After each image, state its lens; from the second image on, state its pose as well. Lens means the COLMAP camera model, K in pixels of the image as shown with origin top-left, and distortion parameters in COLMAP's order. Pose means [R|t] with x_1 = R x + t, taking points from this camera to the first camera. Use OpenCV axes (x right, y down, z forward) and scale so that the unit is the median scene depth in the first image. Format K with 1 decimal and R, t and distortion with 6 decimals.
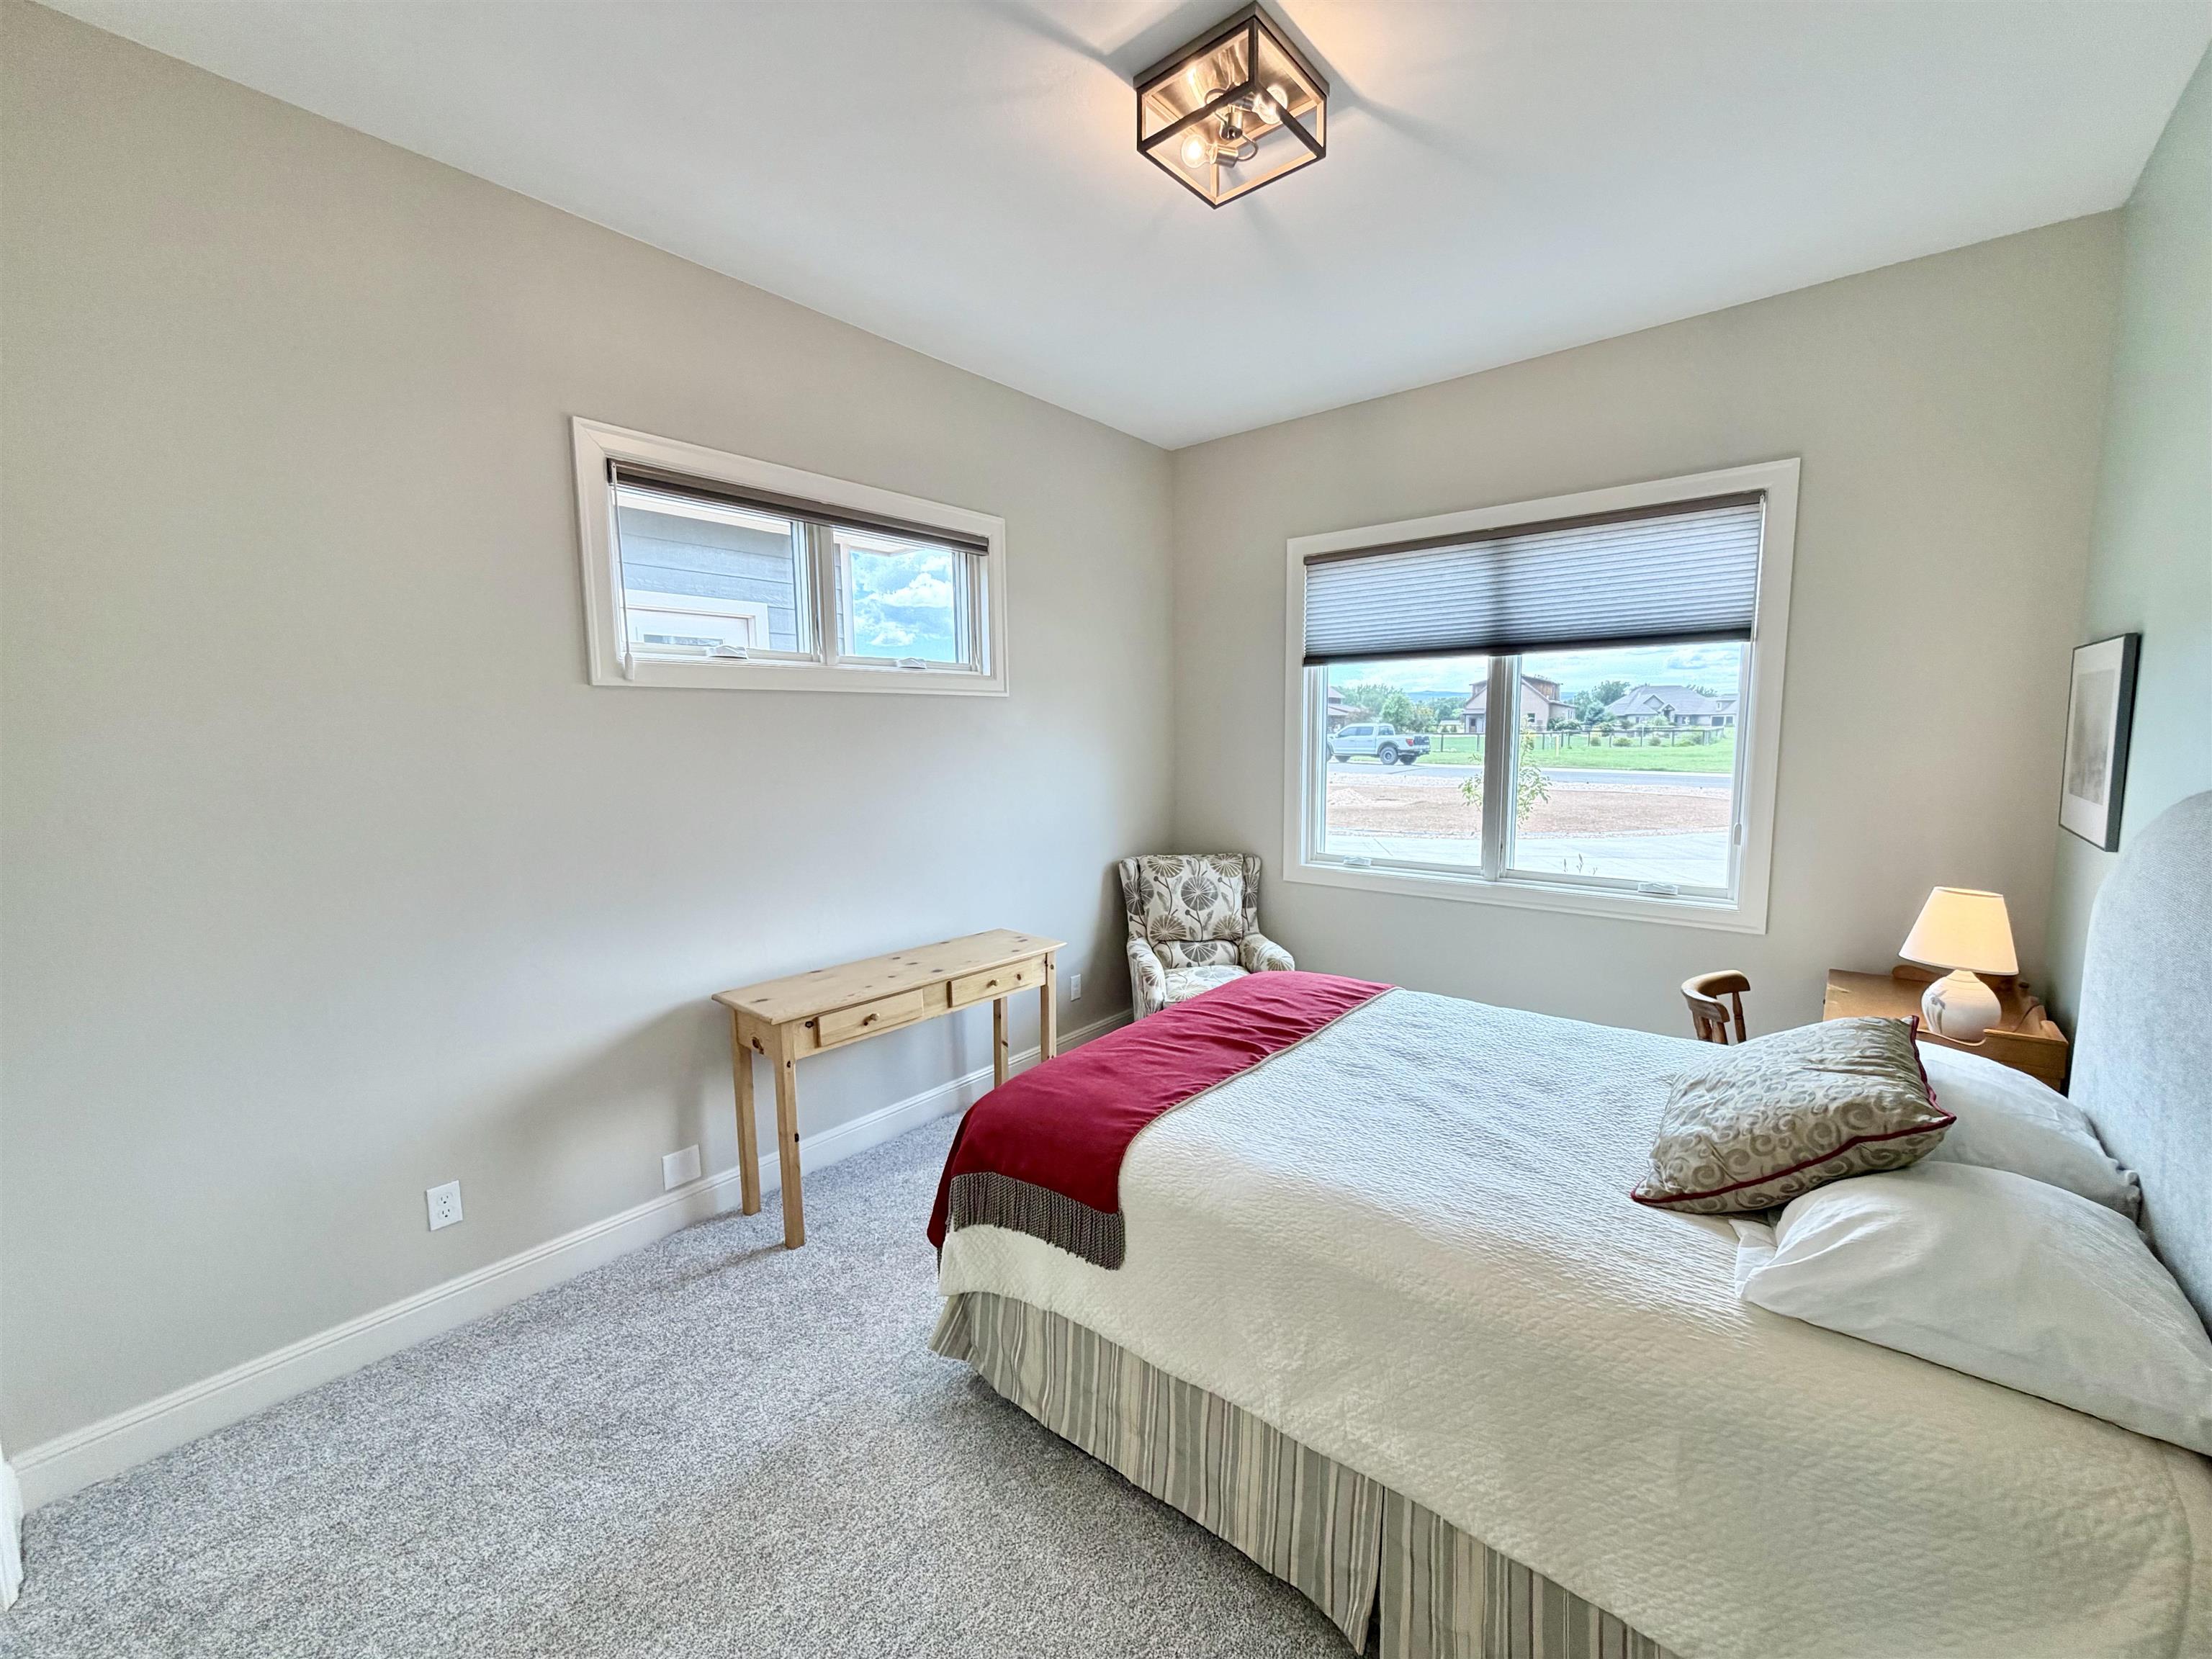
lens RADIAL K [[889.7, 0, 1120.7], [0, 889.7, 828.8], [0, 0, 1]] dist [-0.000001, 0.000723]
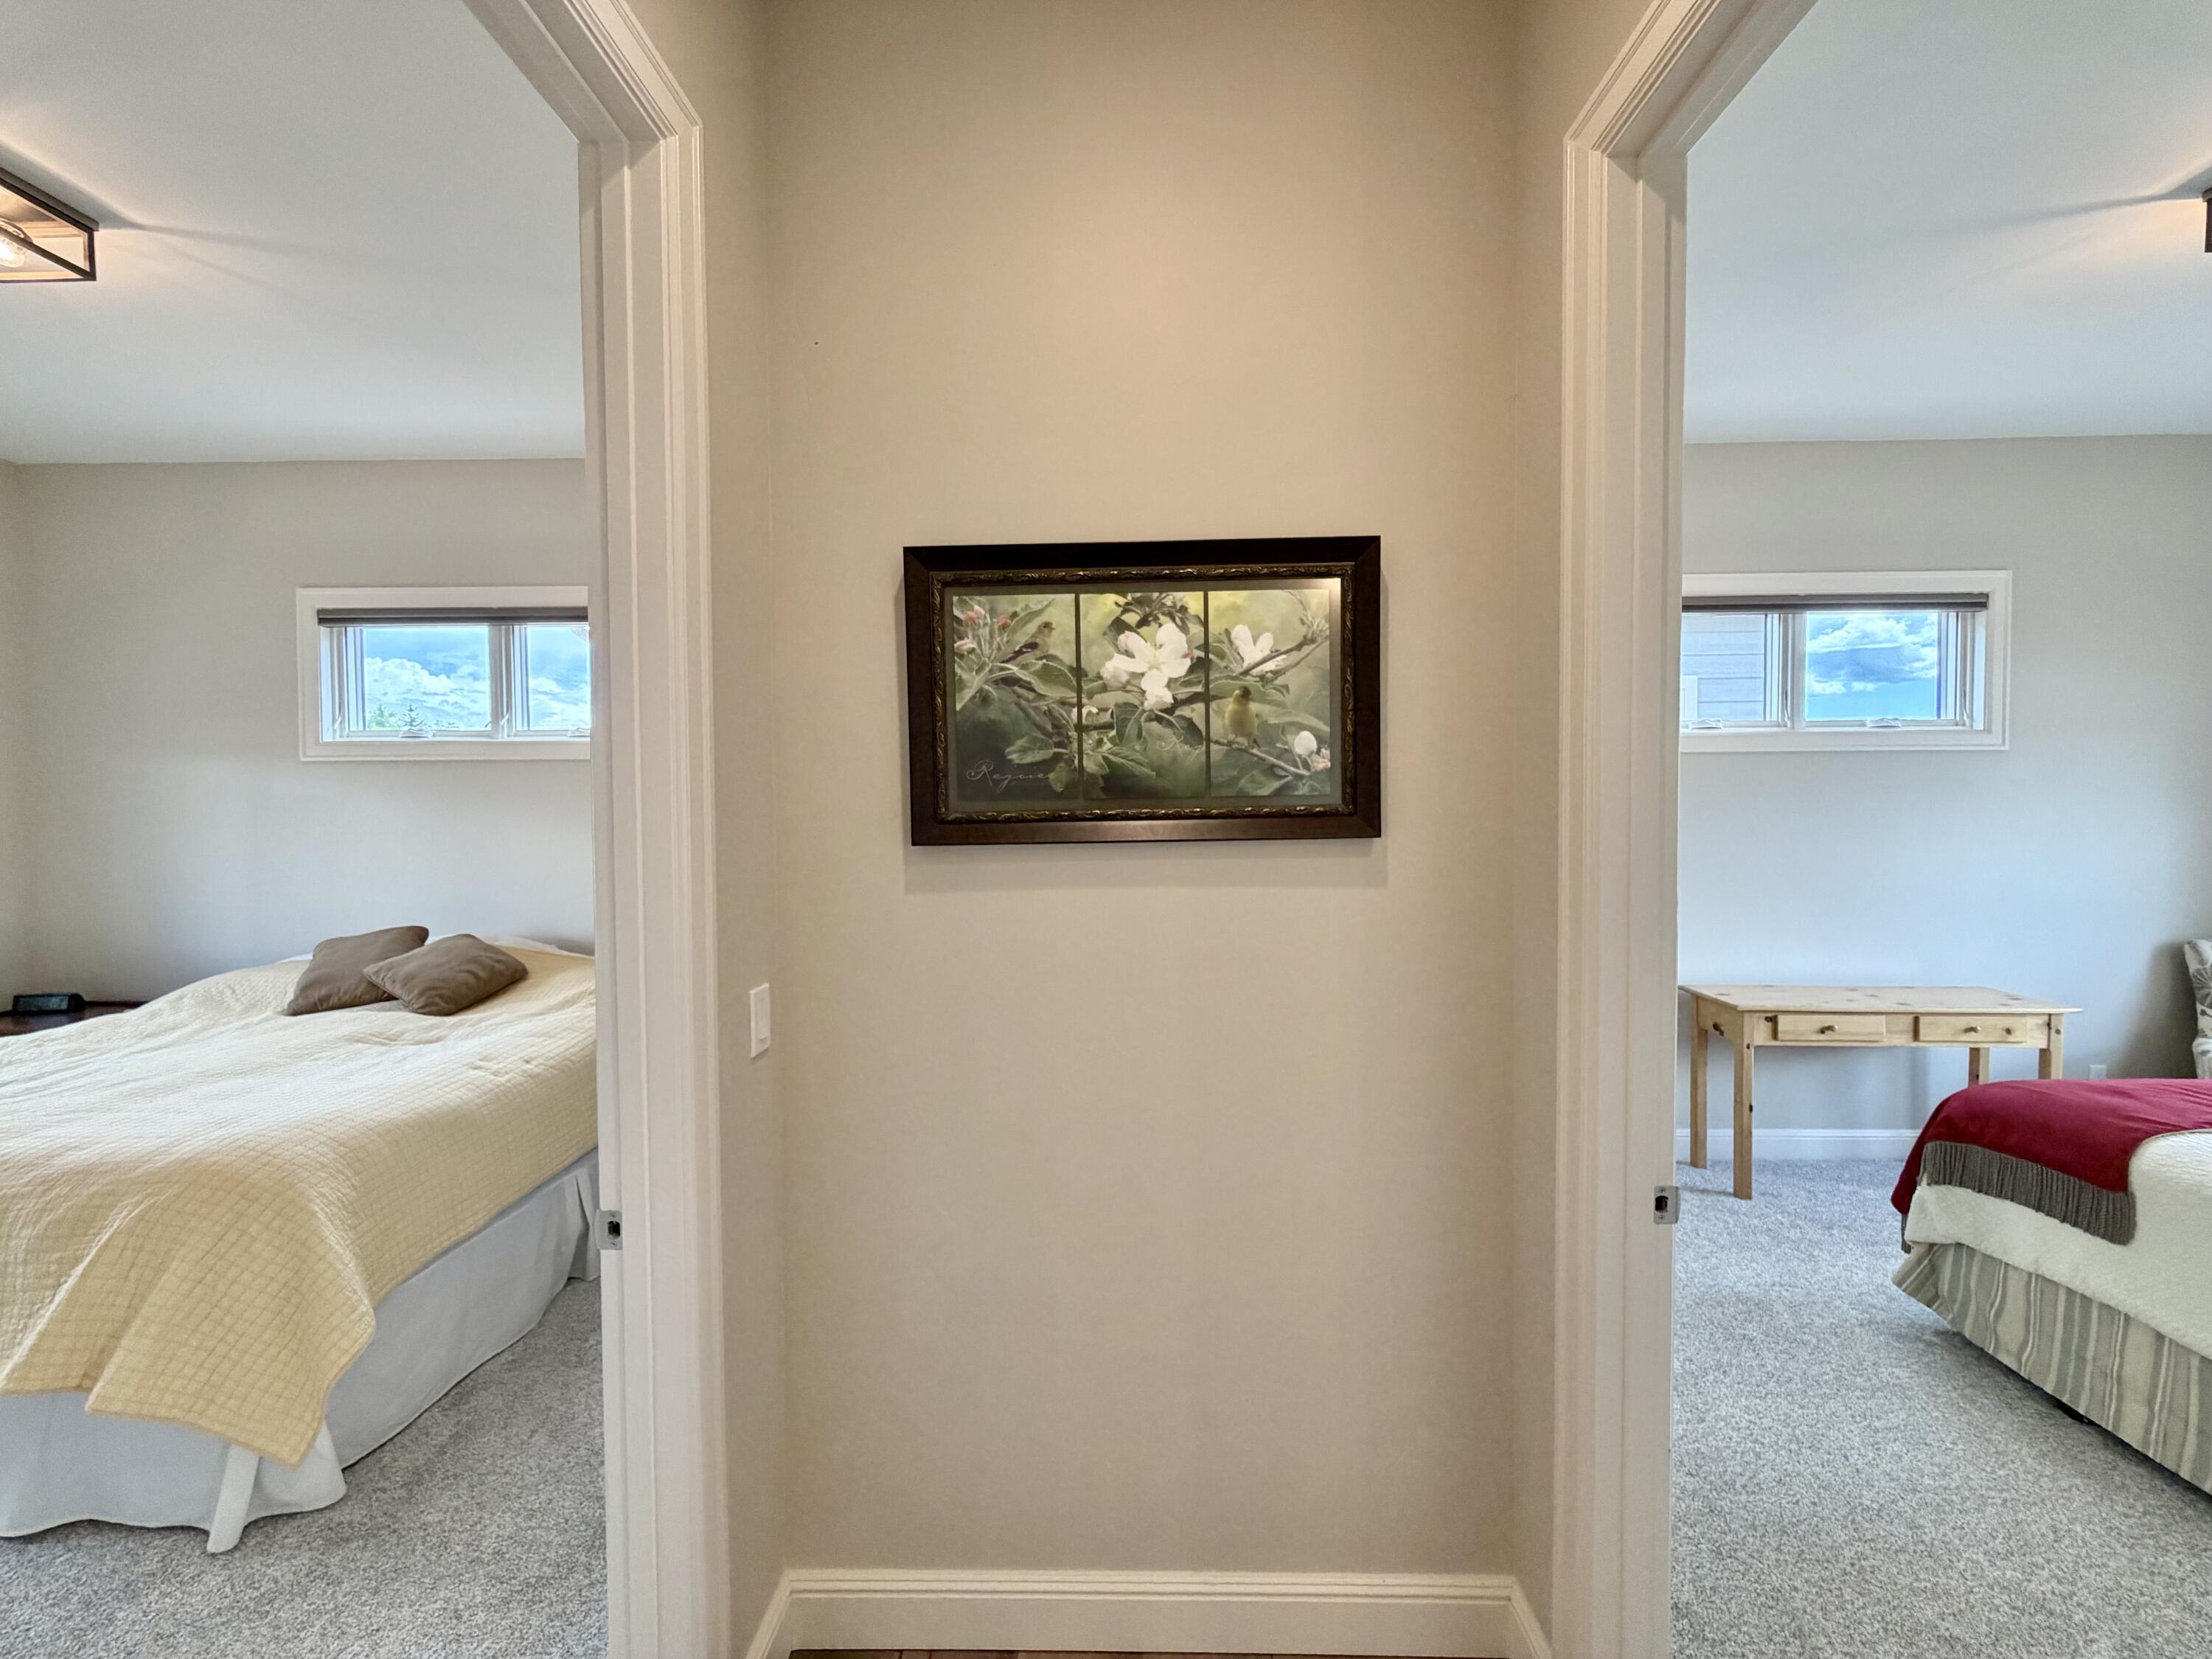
lens RADIAL K [[889.7, 0, 1118.3], [0, 889.7, 835.0], [0, 0, 1]] dist [-0.000001, 0.000723]
pose [[0.619883, 0.028367, -0.784181, 0.056720], [-0.088340, 0.995516, -0.033820, 0.097828], [0.779705, 0.090239, 0.619610, -0.547268]]
